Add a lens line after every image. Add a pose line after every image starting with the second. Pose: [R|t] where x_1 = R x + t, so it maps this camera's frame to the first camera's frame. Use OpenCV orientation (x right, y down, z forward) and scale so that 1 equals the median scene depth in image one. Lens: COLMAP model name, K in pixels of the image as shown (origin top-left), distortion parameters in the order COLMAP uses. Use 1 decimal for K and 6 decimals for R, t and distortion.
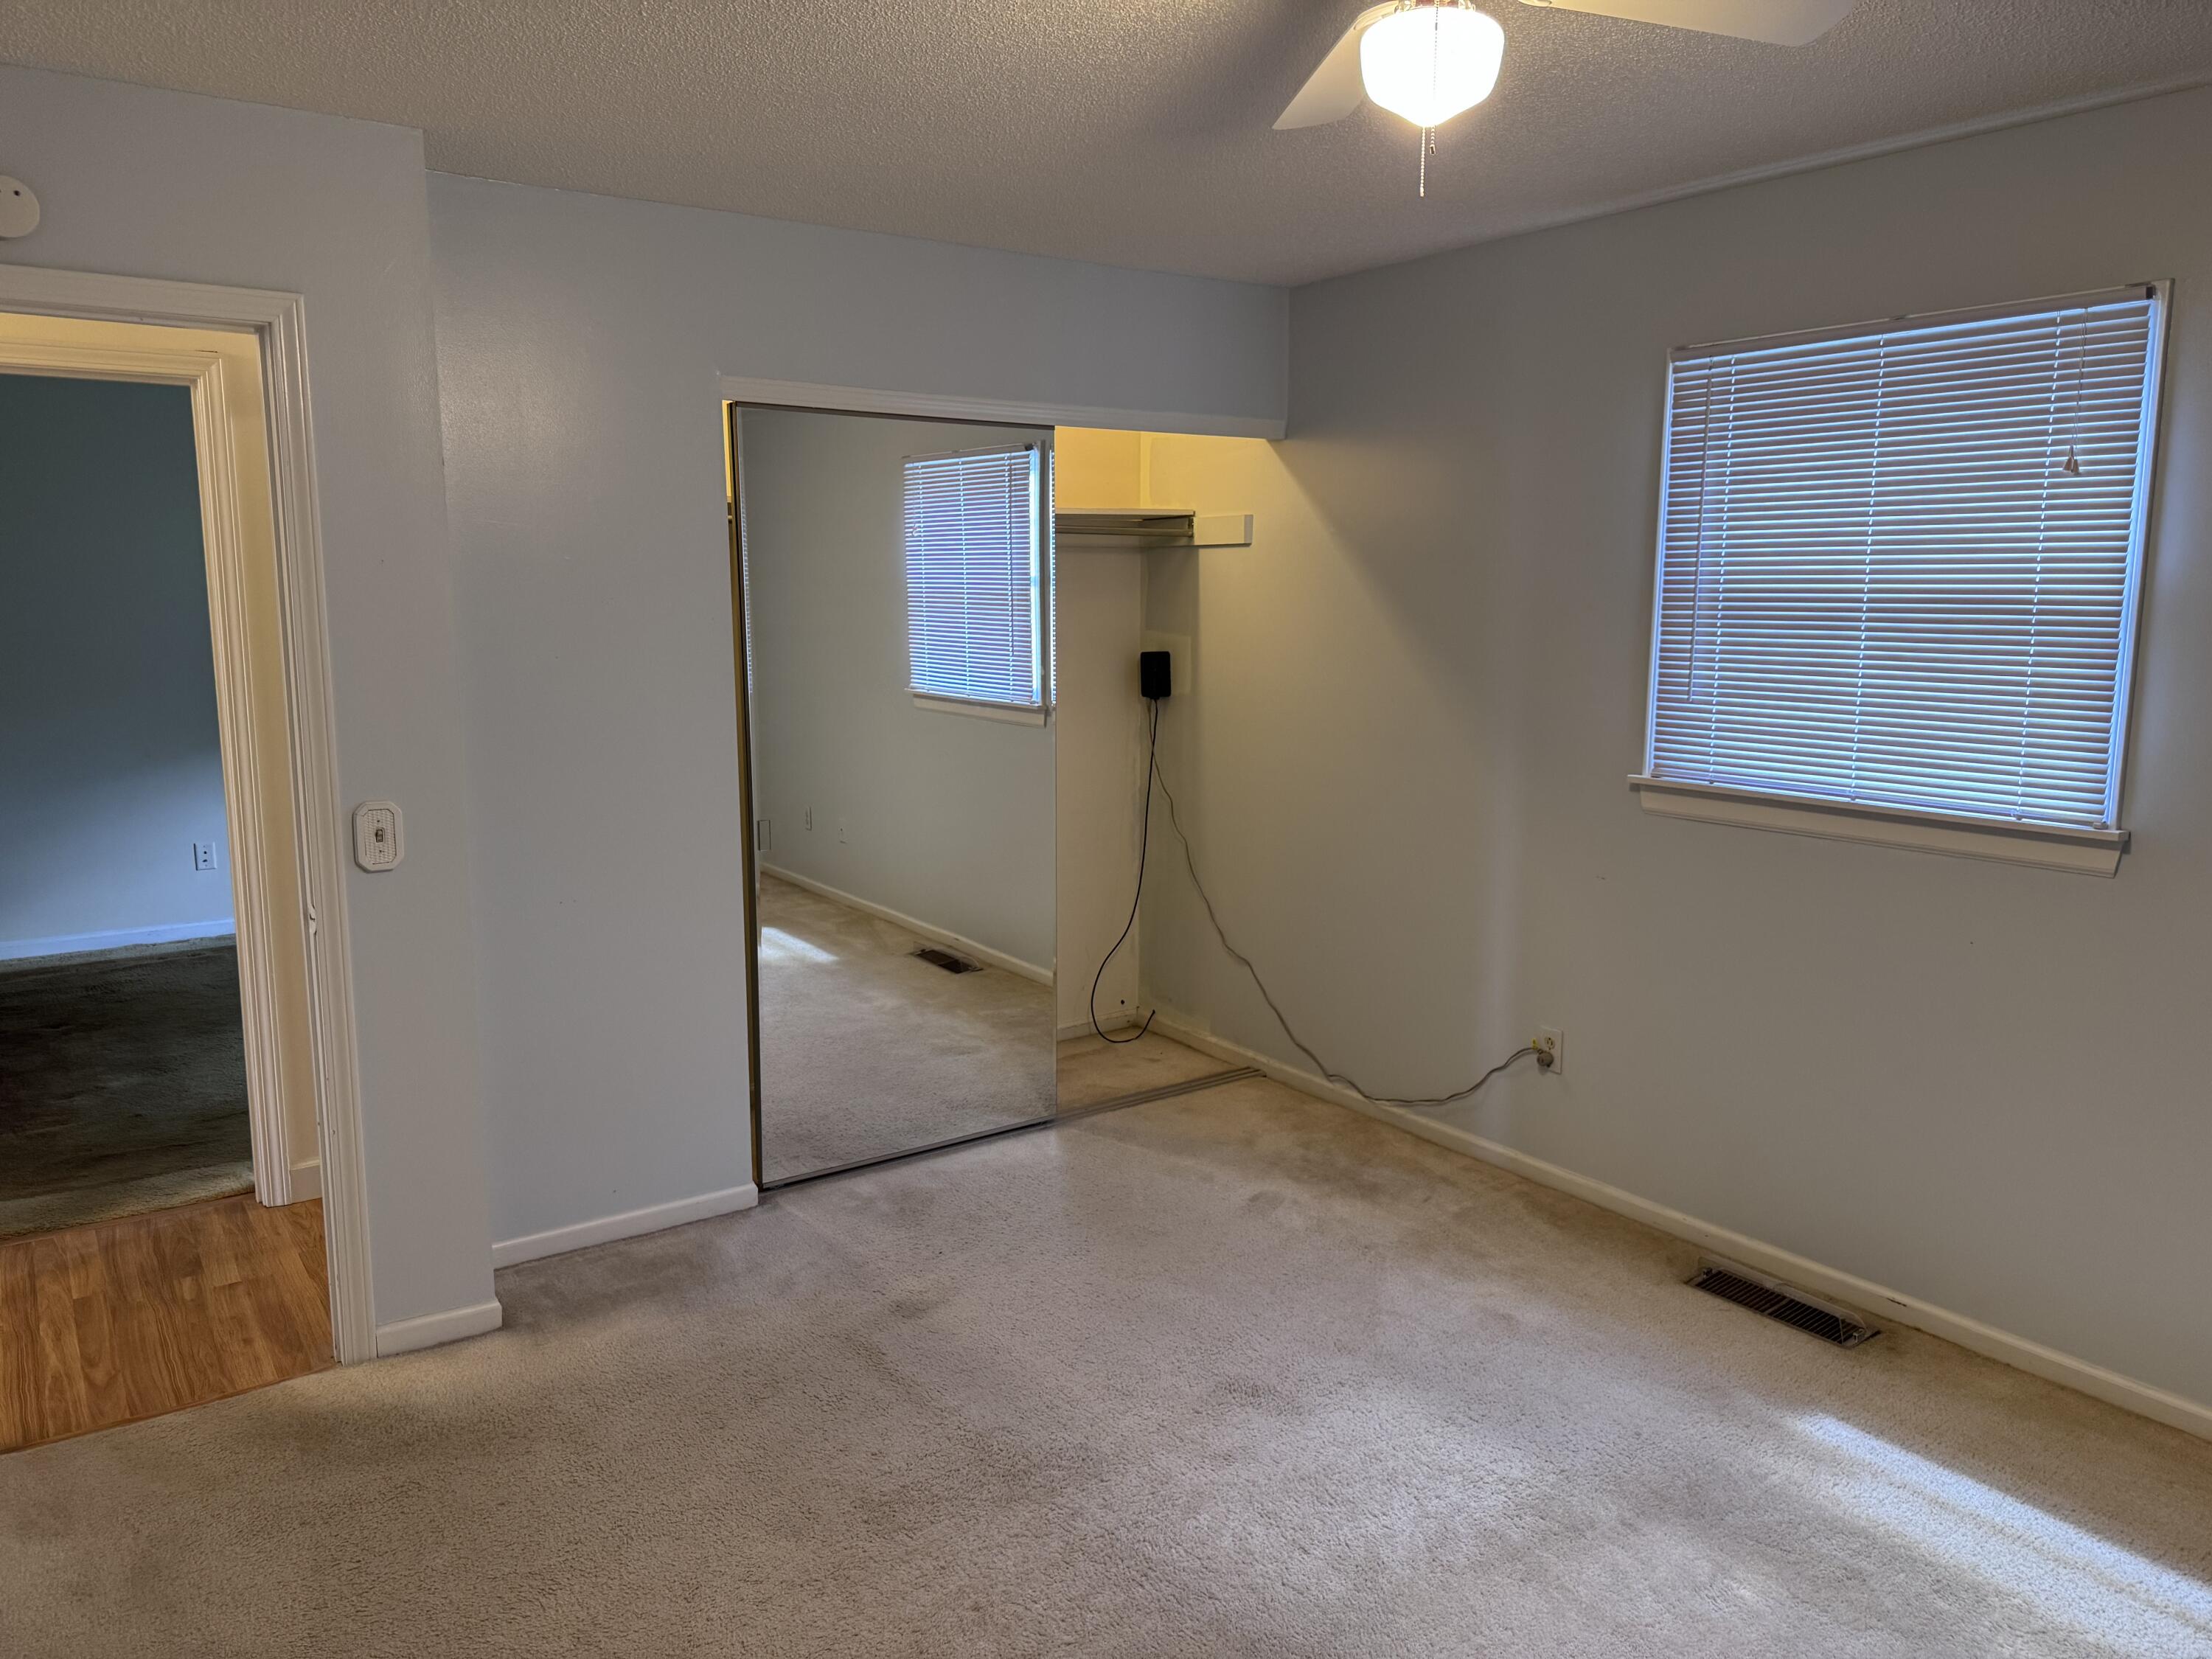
lens RADIAL K [[1557.1, 0, 1106.0], [0, 1557.1, 829.5], [0, 0, 1]] dist [0.095850, -0.104798]
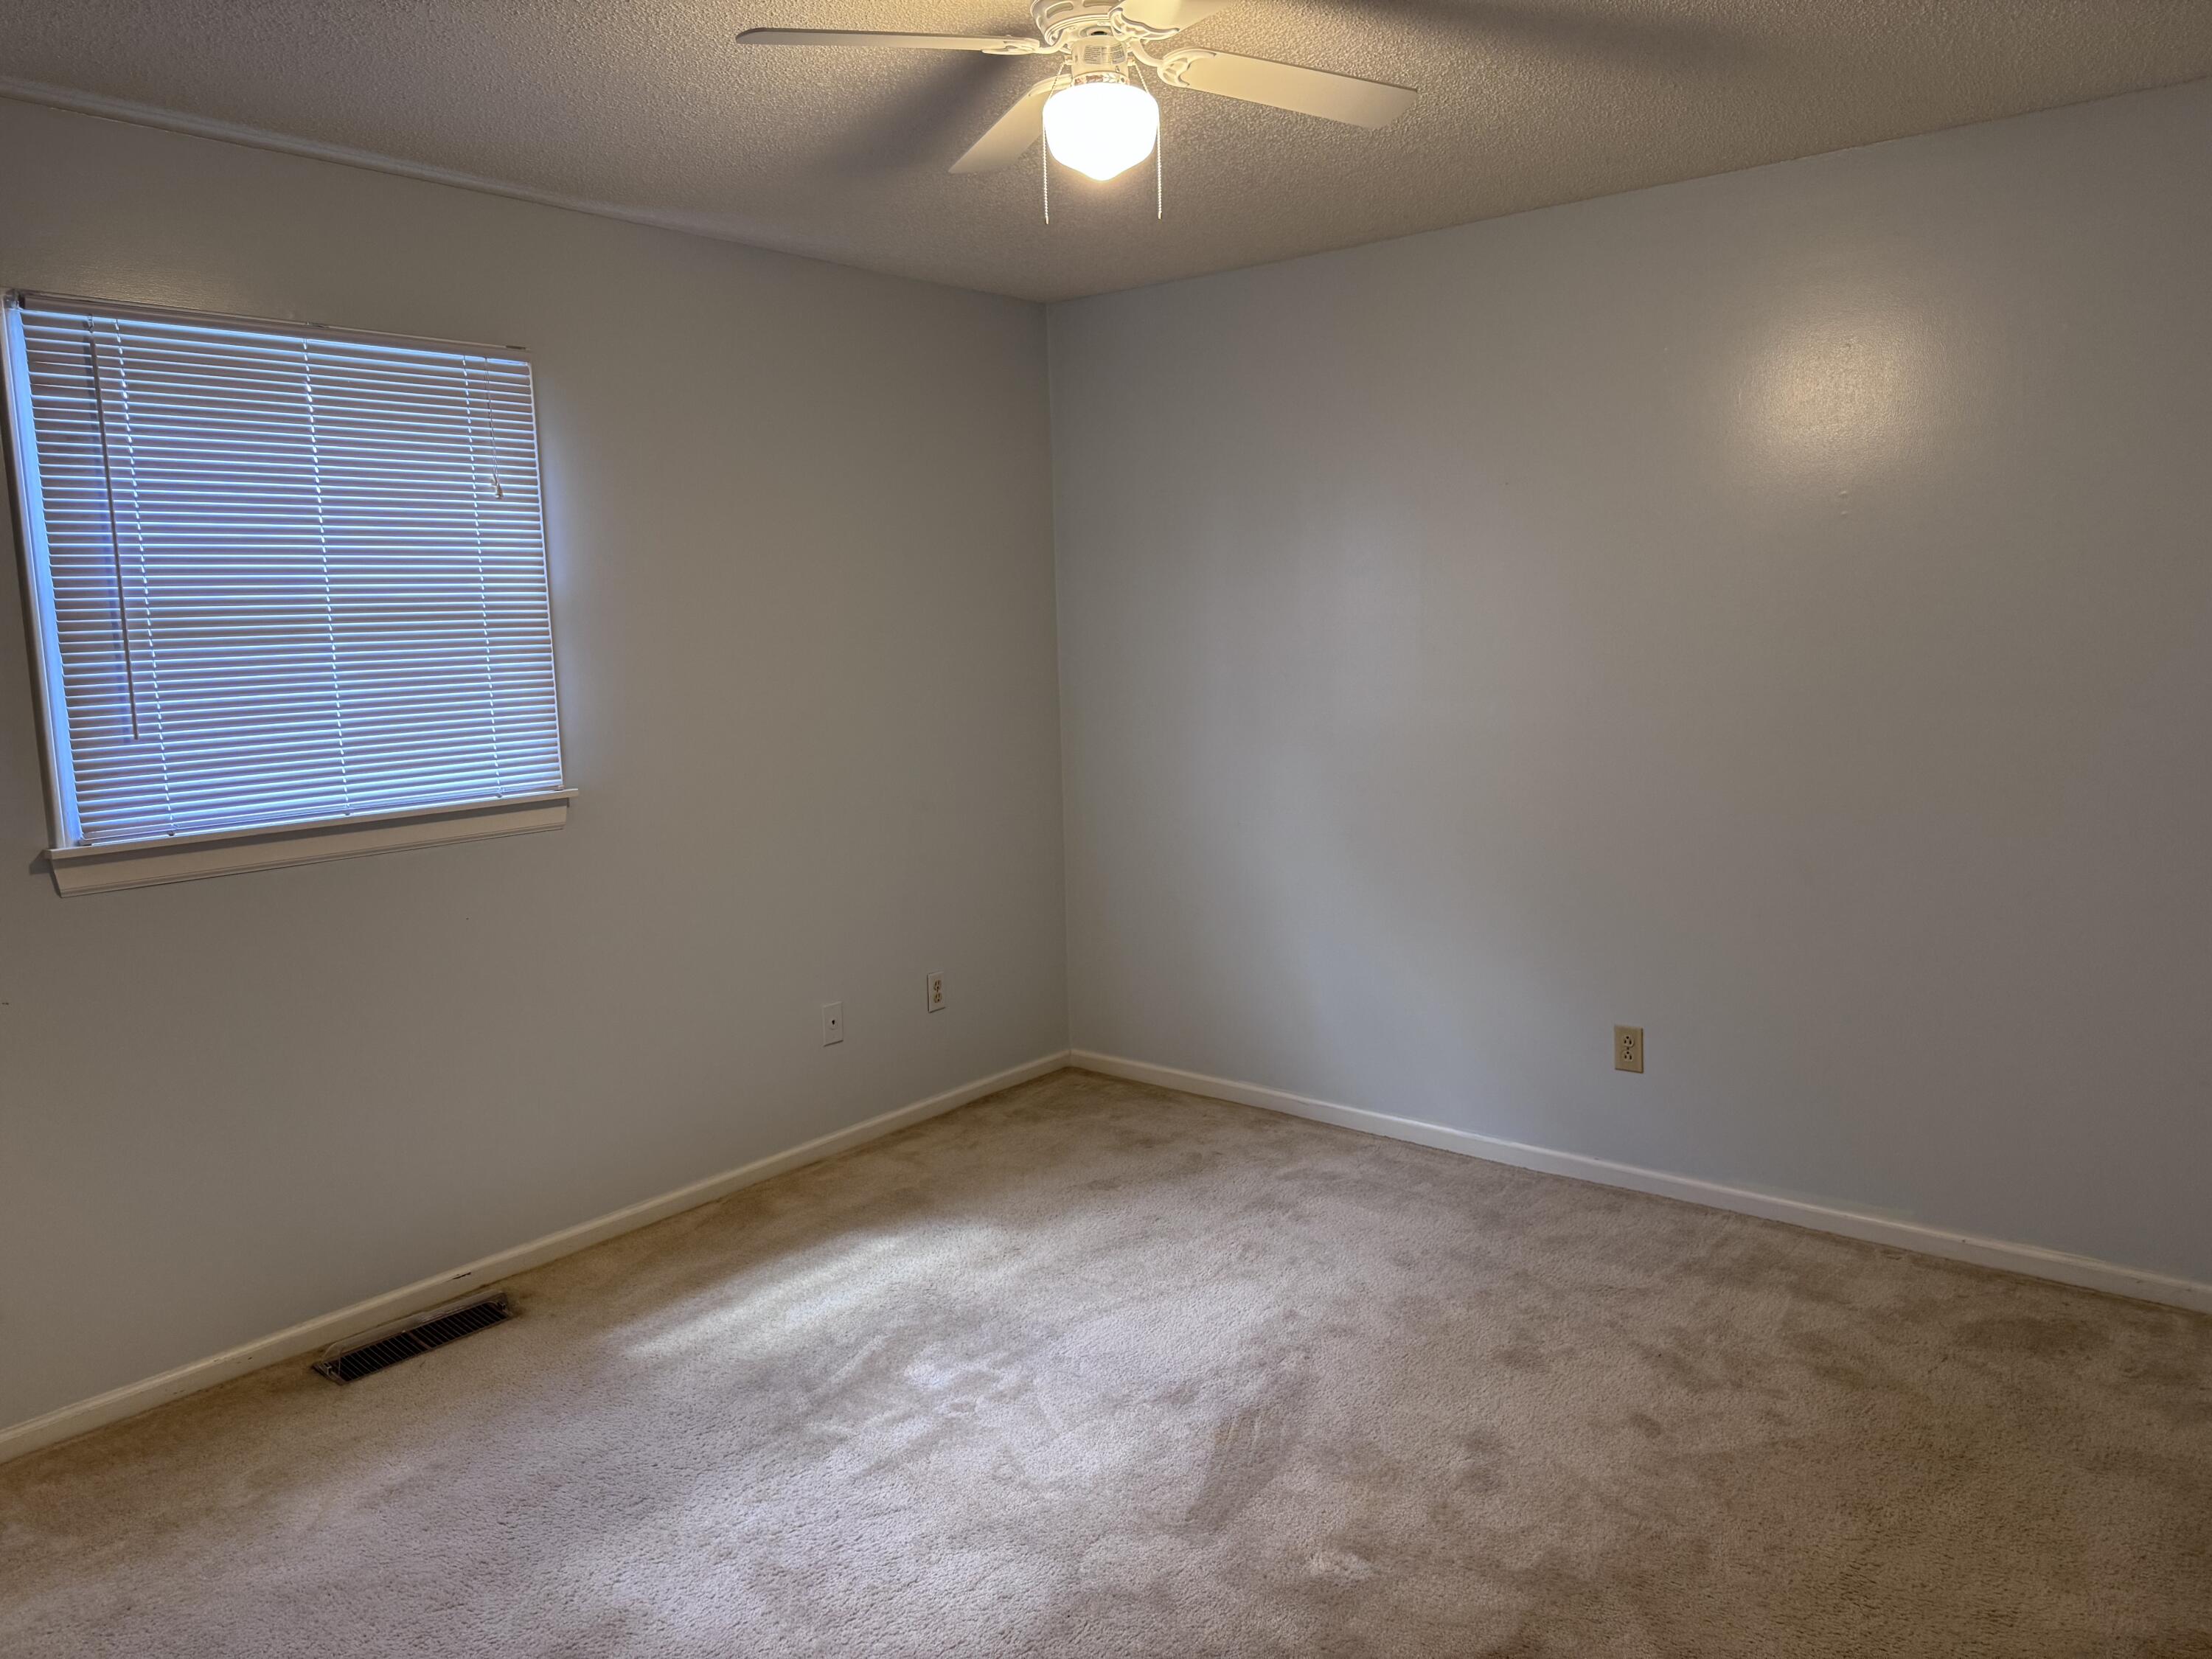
lens RADIAL K [[1735.5, 0, 1106.0], [0, 1735.5, 829.5], [0, 0, 1]] dist [0.008918, 0.001286]
pose [[-0.288426, -0.134893, 0.947953, -0.688528], [0.160136, 0.969287, 0.186652, -0.137168], [-0.944016, 0.205637, -0.257967, 0.853334]]
